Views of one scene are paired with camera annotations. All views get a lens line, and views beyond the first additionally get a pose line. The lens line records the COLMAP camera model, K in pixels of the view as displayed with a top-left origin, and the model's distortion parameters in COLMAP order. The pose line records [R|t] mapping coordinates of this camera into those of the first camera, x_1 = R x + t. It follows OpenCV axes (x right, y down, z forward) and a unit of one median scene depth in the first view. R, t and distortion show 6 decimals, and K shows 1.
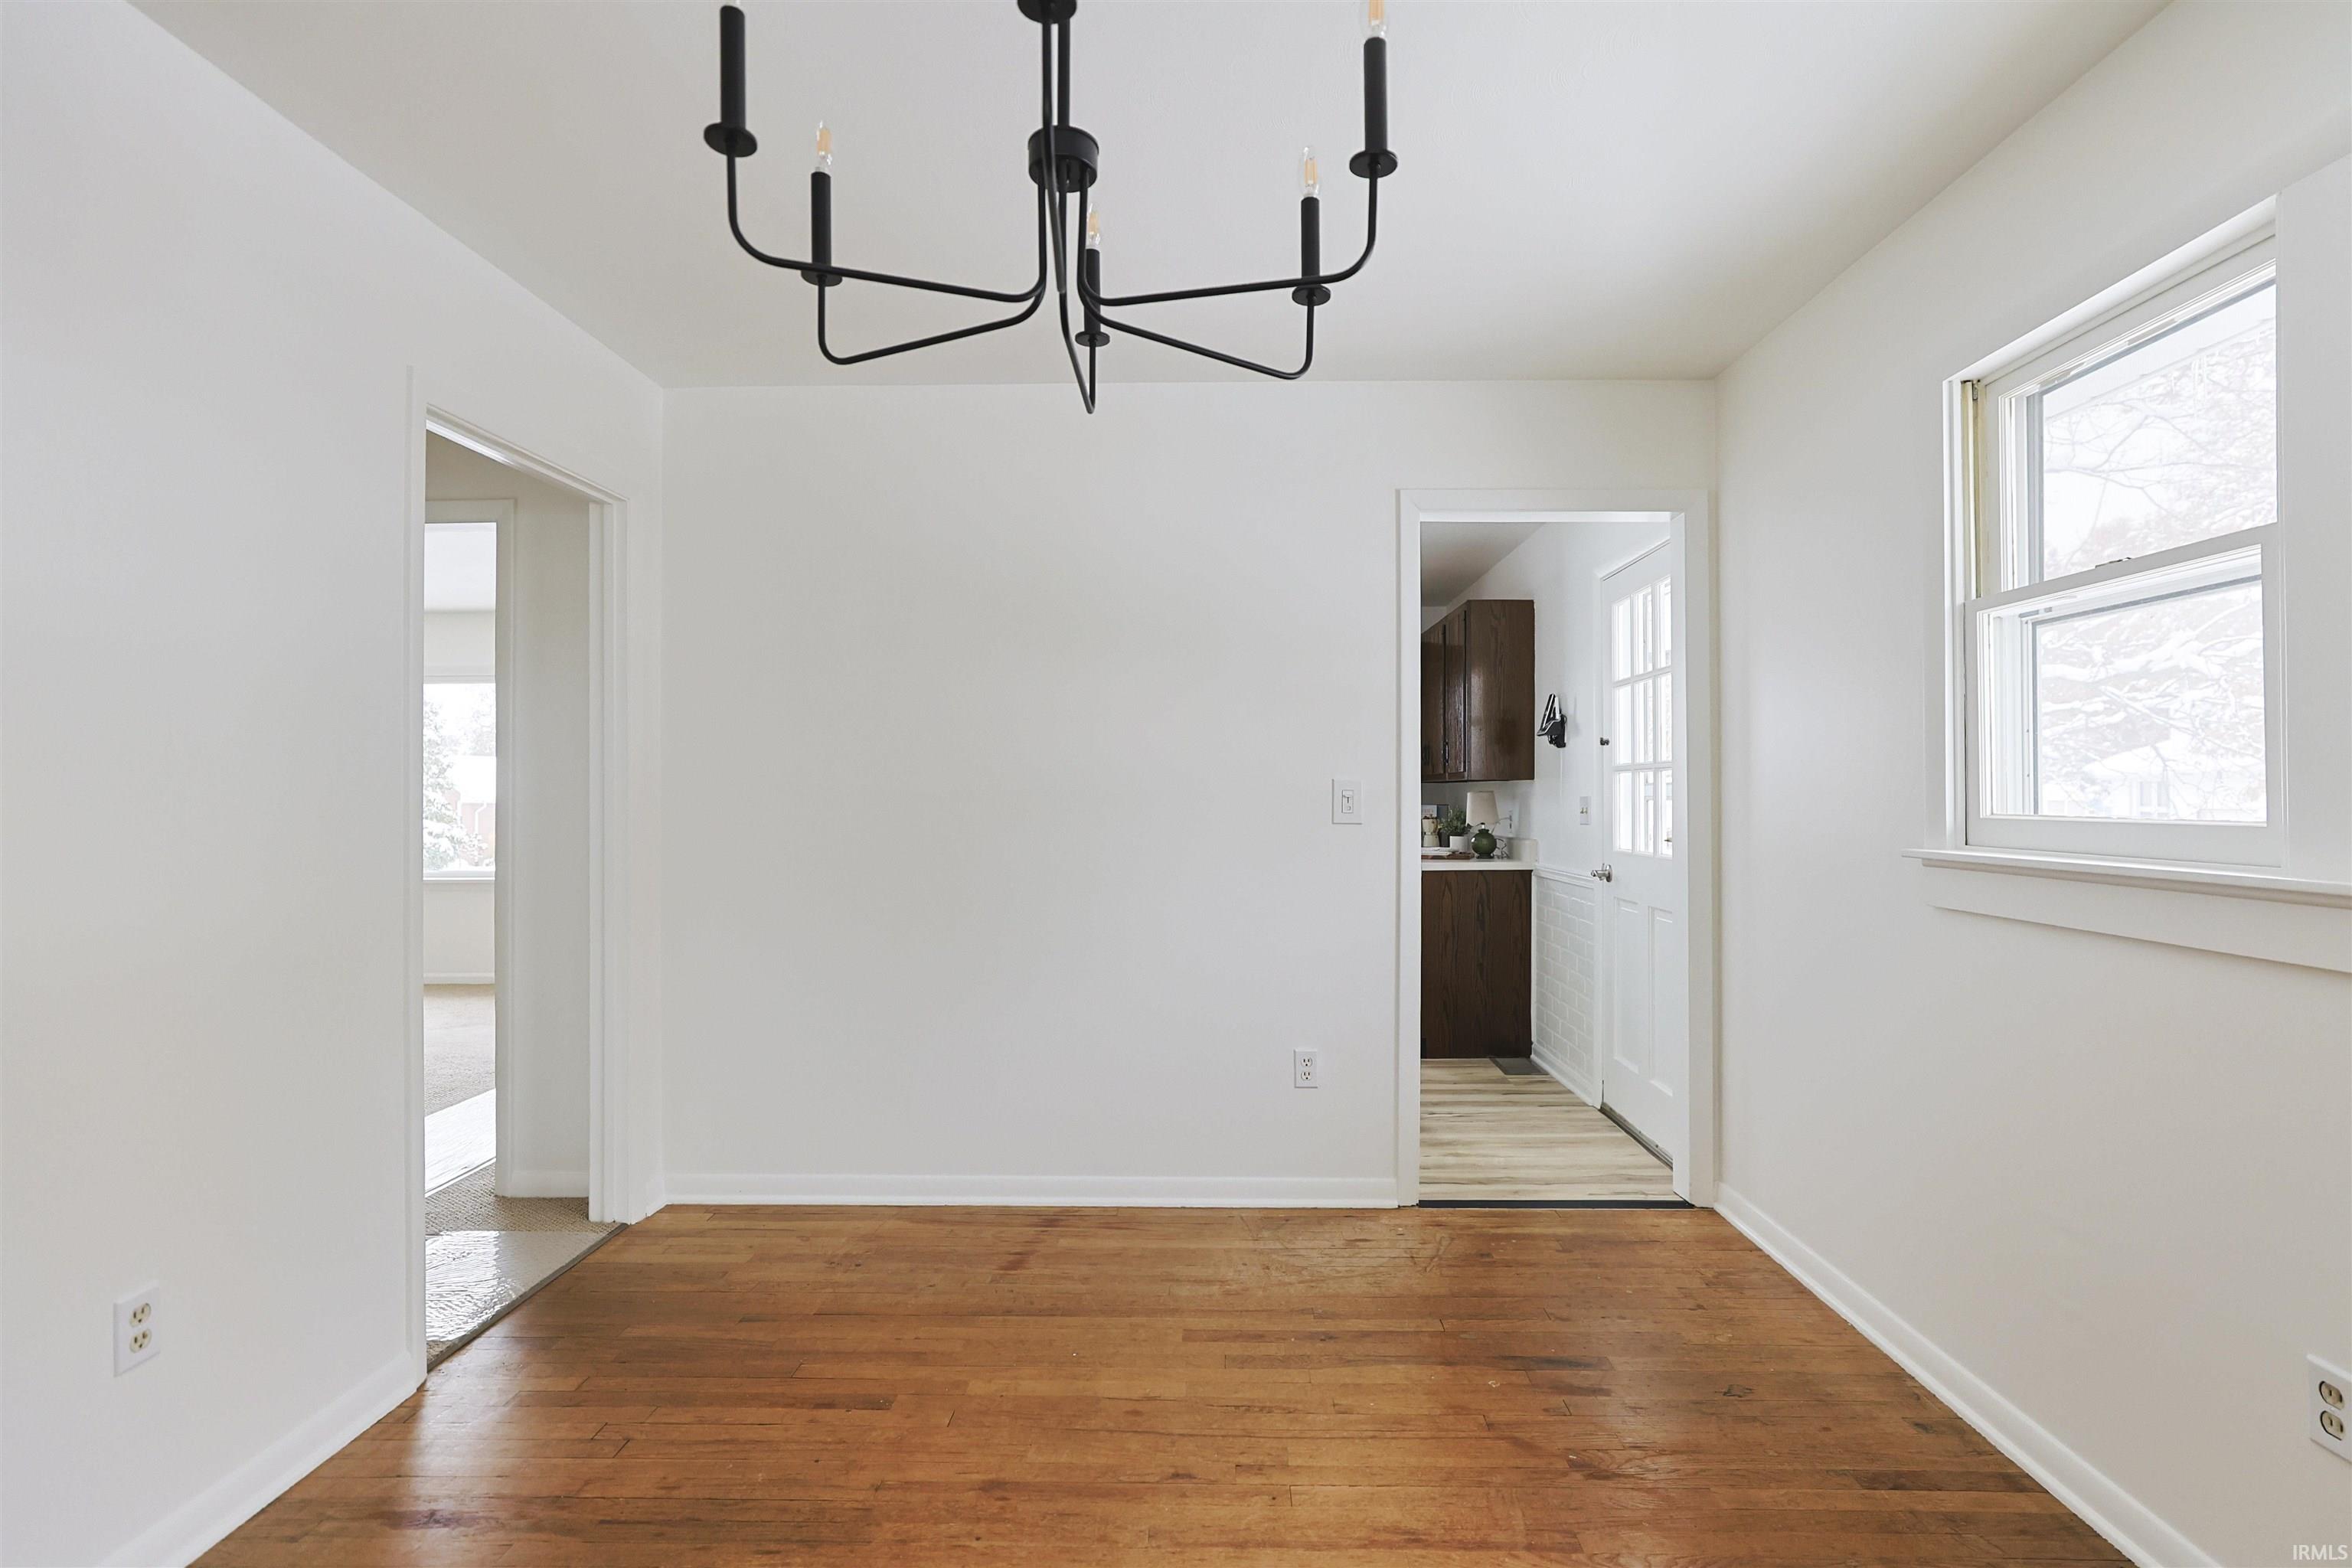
lens RADIAL K [[1134.5, 0, 1188.9], [0, 1134.5, 782.6], [0, 0, 1]] dist [-0.014174, 0.004269]
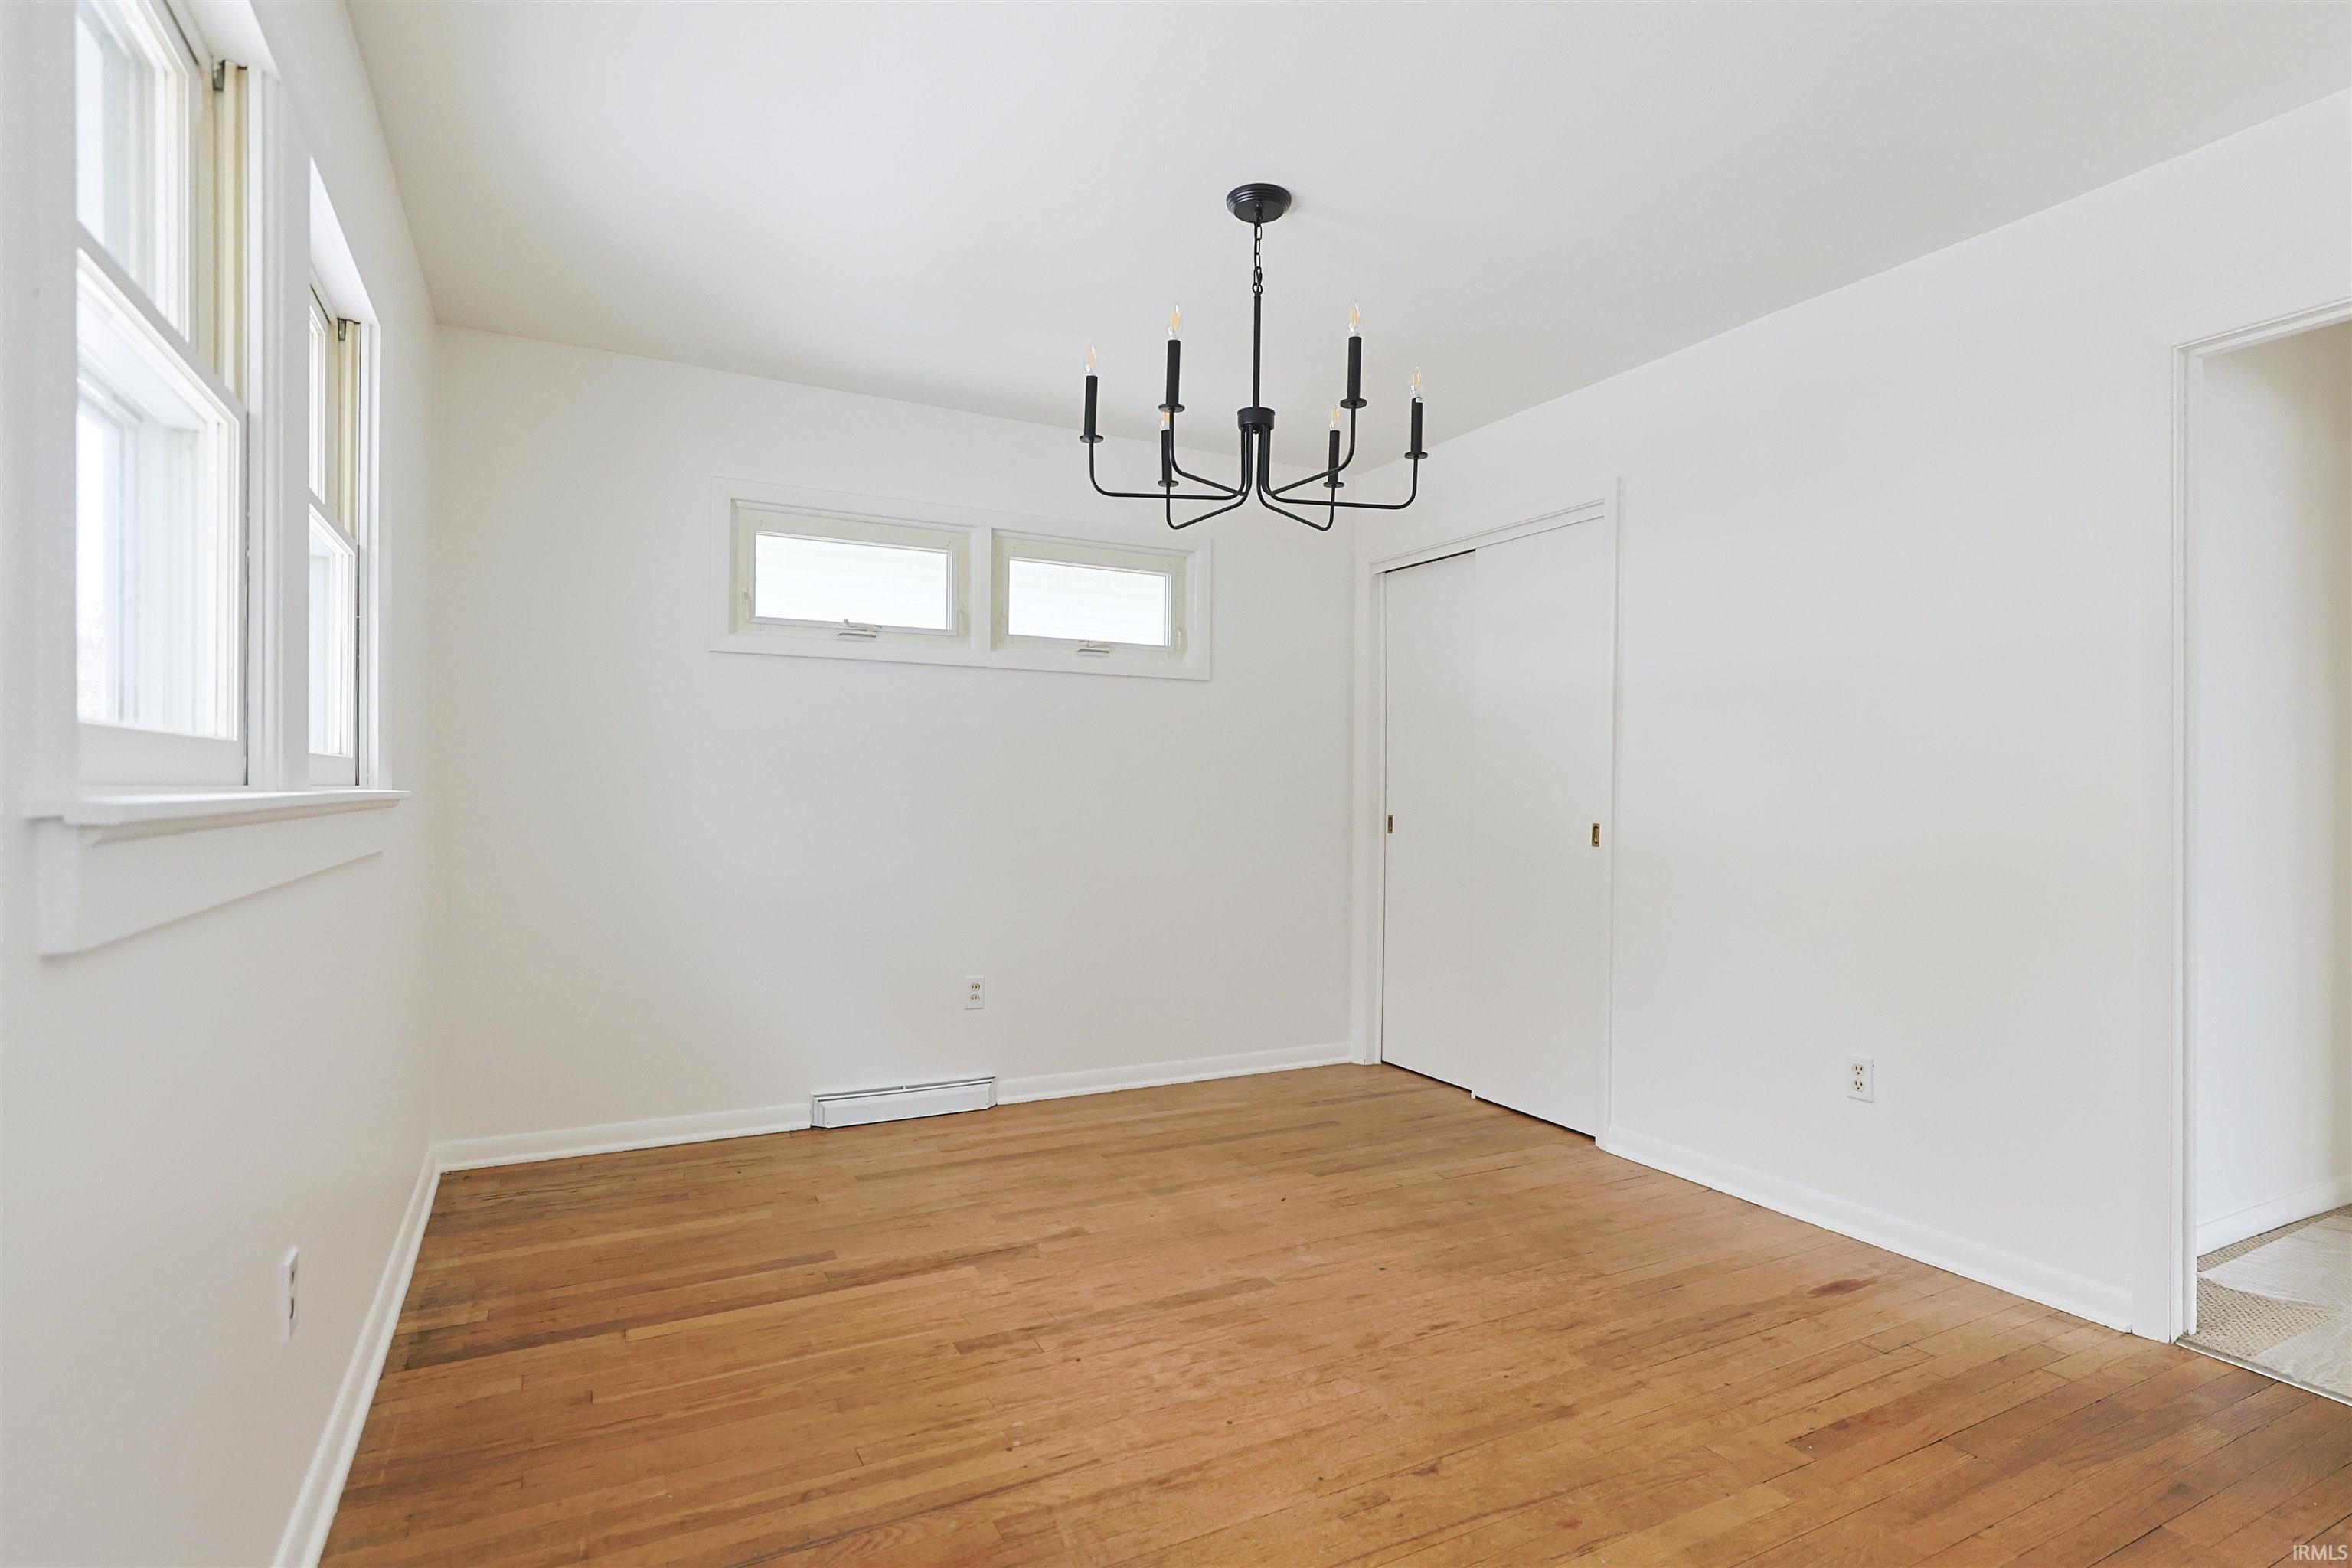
lens RADIAL K [[1134.5, 0, 1166.2], [0, 1134.5, 801.5], [0, 0, 1]] dist [-0.014174, 0.004269]
pose [[-0.882131, -0.005676, -0.470969, 0.629136], [-0.000901, 0.999946, -0.010364, 0.102968], [0.471003, -0.008718, -0.882089, 1.787314]]
